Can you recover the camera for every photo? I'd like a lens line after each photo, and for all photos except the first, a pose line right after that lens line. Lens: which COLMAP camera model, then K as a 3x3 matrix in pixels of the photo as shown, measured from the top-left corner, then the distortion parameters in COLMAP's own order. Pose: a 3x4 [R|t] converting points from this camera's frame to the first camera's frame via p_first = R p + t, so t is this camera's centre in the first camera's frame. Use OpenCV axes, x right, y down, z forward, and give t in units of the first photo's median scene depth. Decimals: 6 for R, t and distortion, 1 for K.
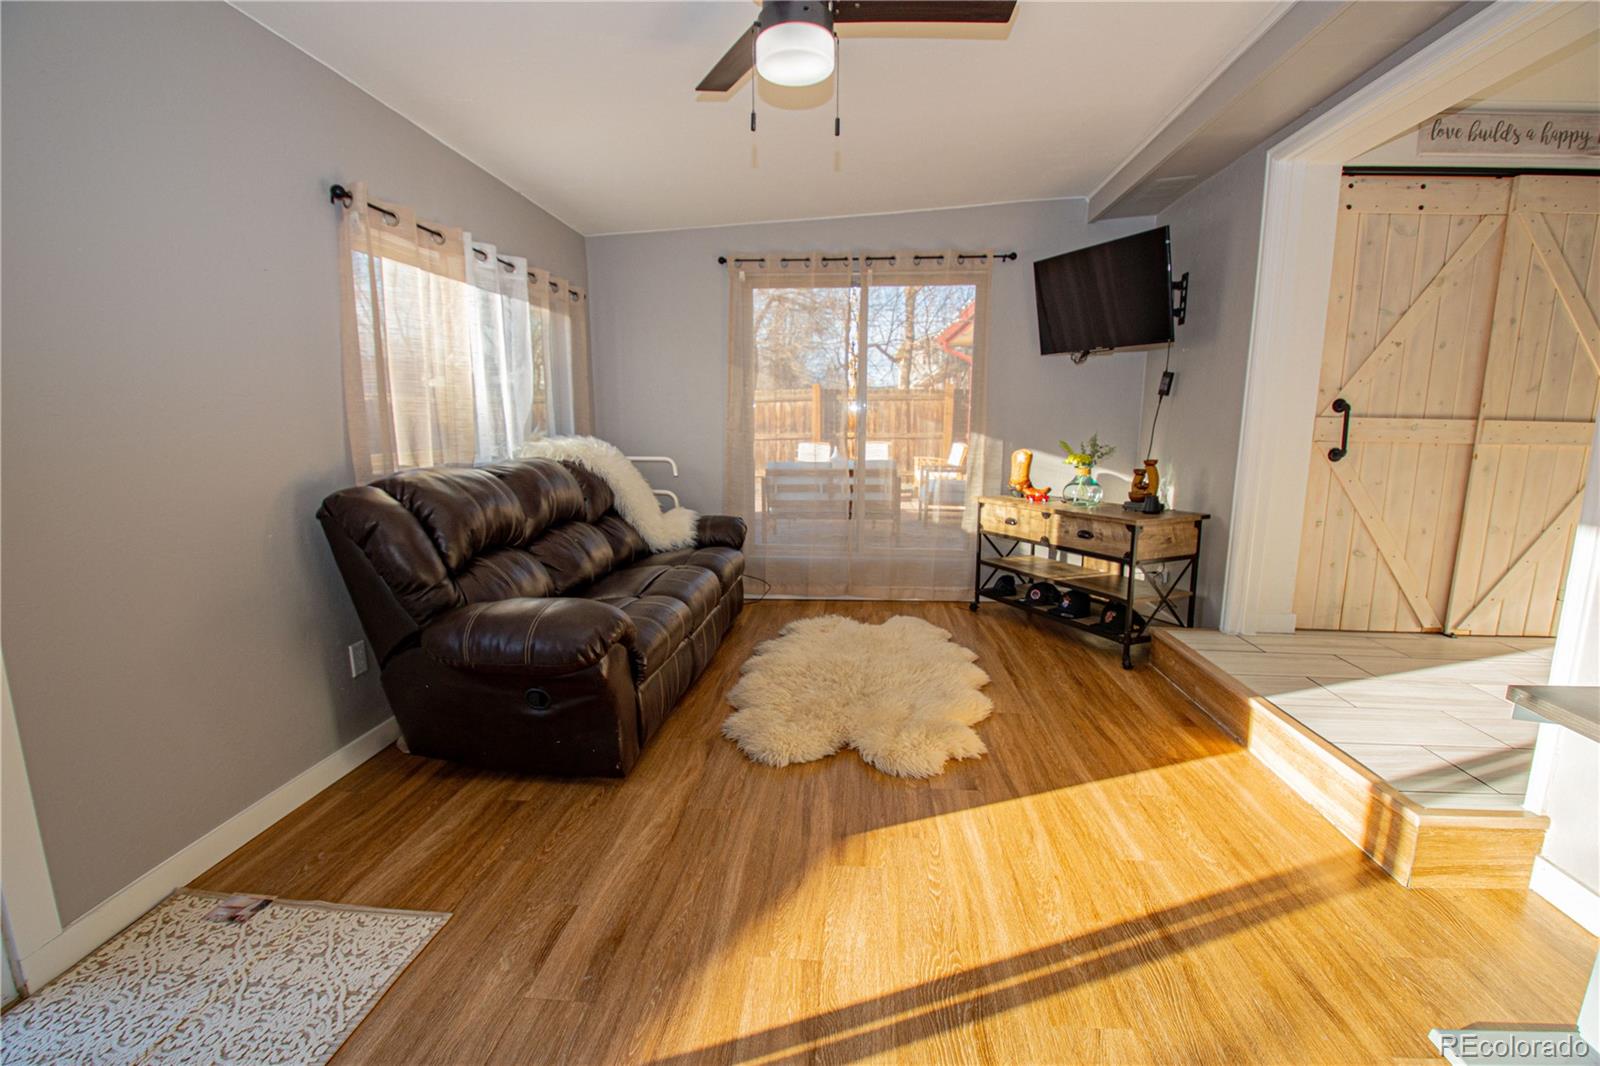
lens RADIAL K [[699.8, 0, 789.0], [0, 699.8, 538.7], [0, 0, 1]] dist [-0.006642, -0.012885]
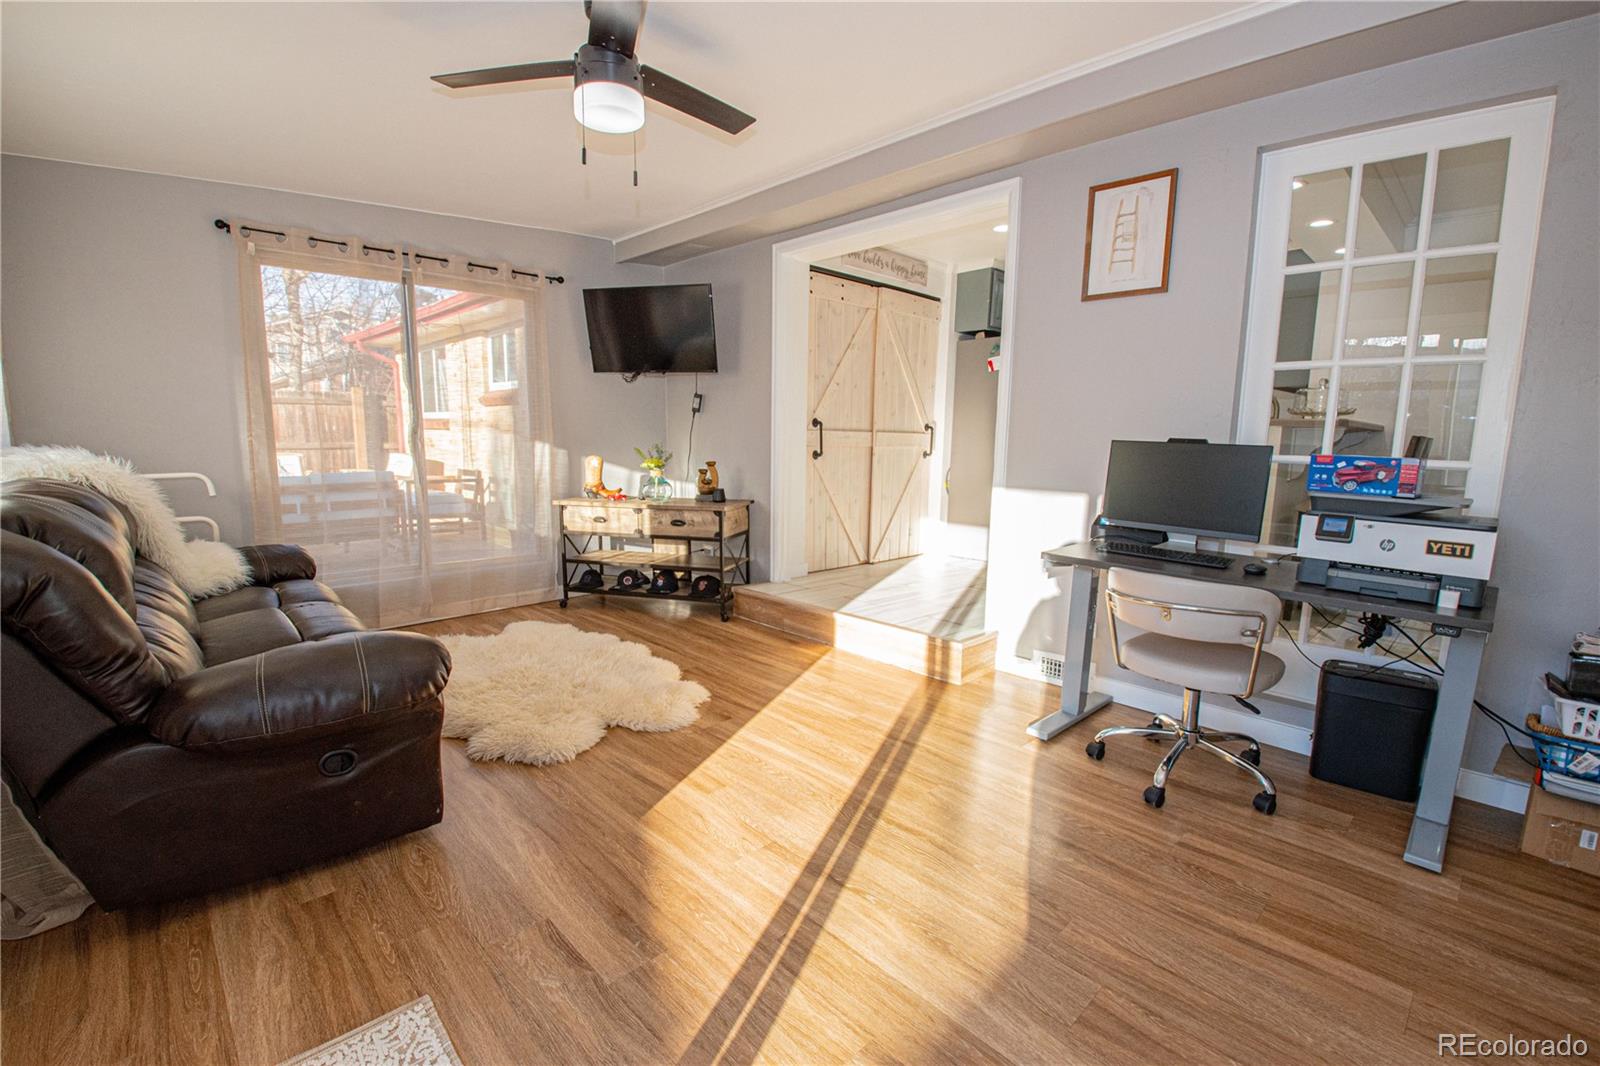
lens RADIAL K [[699.8, 0, 794.3], [0, 699.8, 546.4], [0, 0, 1]] dist [-0.006642, -0.012885]
pose [[0.653357, -0.111133, 0.748848, -0.522782], [0.113448, 0.992370, 0.048292, -0.001344], [-0.748501, 0.053404, 0.660980, 0.041202]]
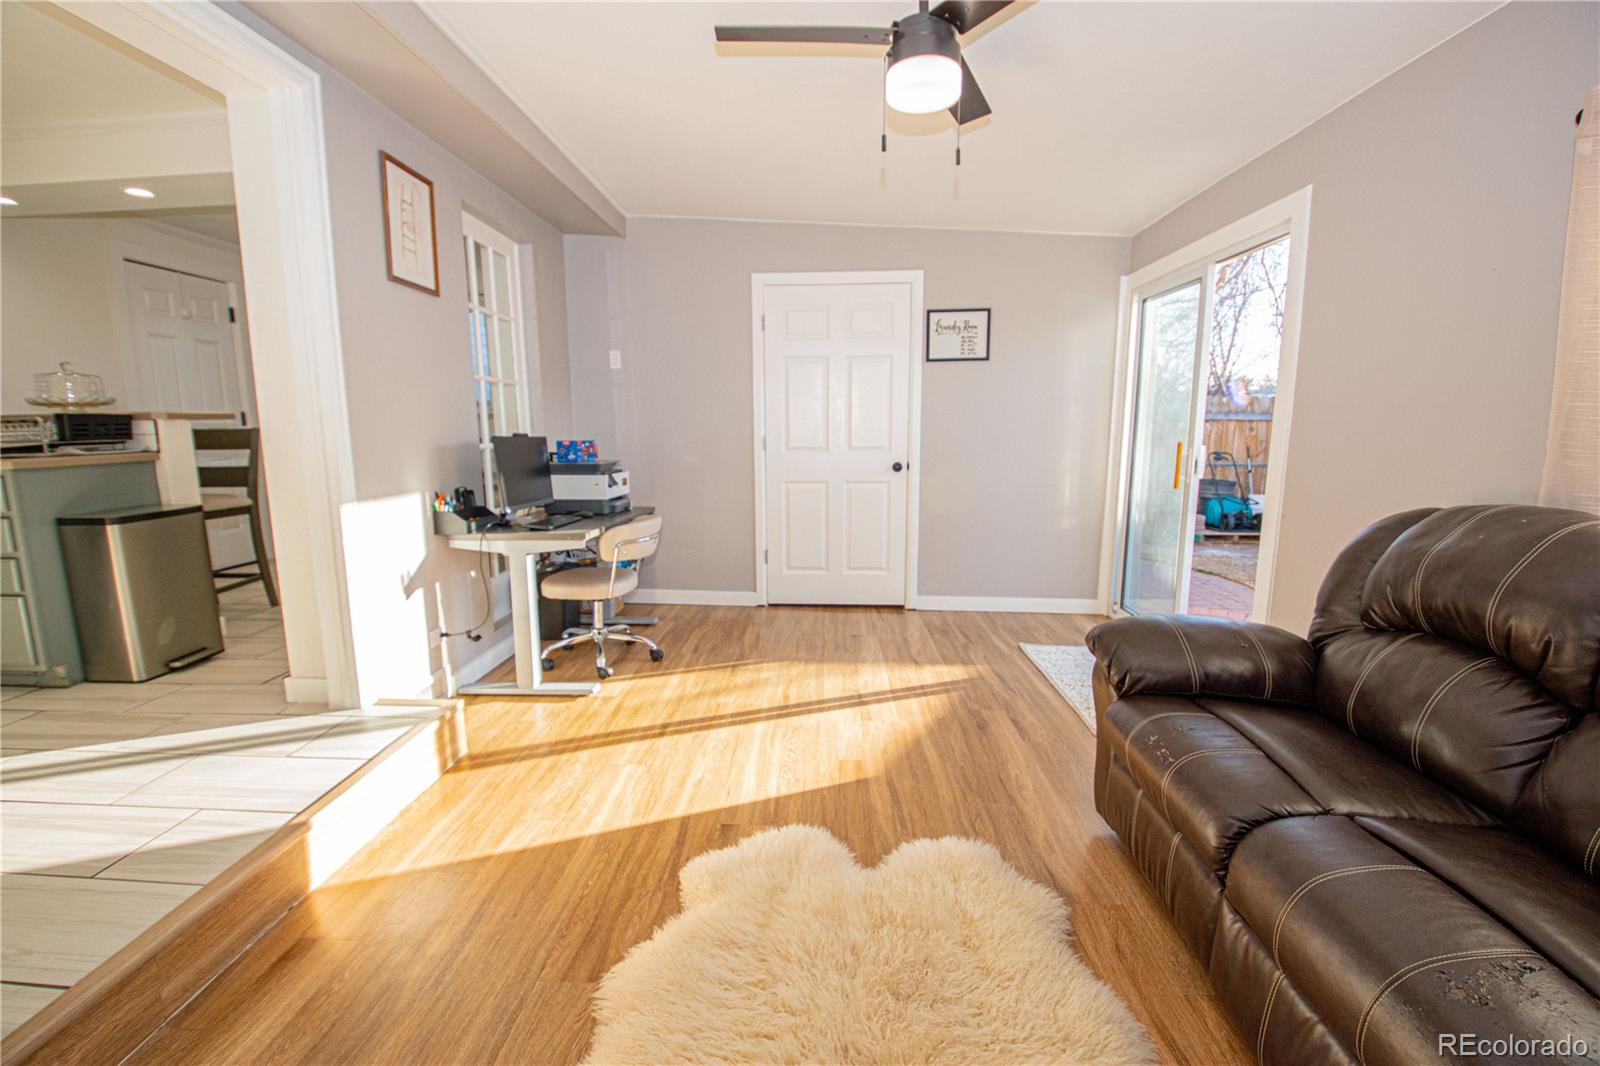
lens RADIAL K [[699.8, 0, 802.8], [0, 699.8, 532.9], [0, 0, 1]] dist [-0.006642, -0.012885]
pose [[-0.997563, 0.015889, -0.067935, 0.196318], [-0.006350, 0.949005, 0.315196, -0.274982], [0.069479, 0.314859, -0.946592, 1.584891]]
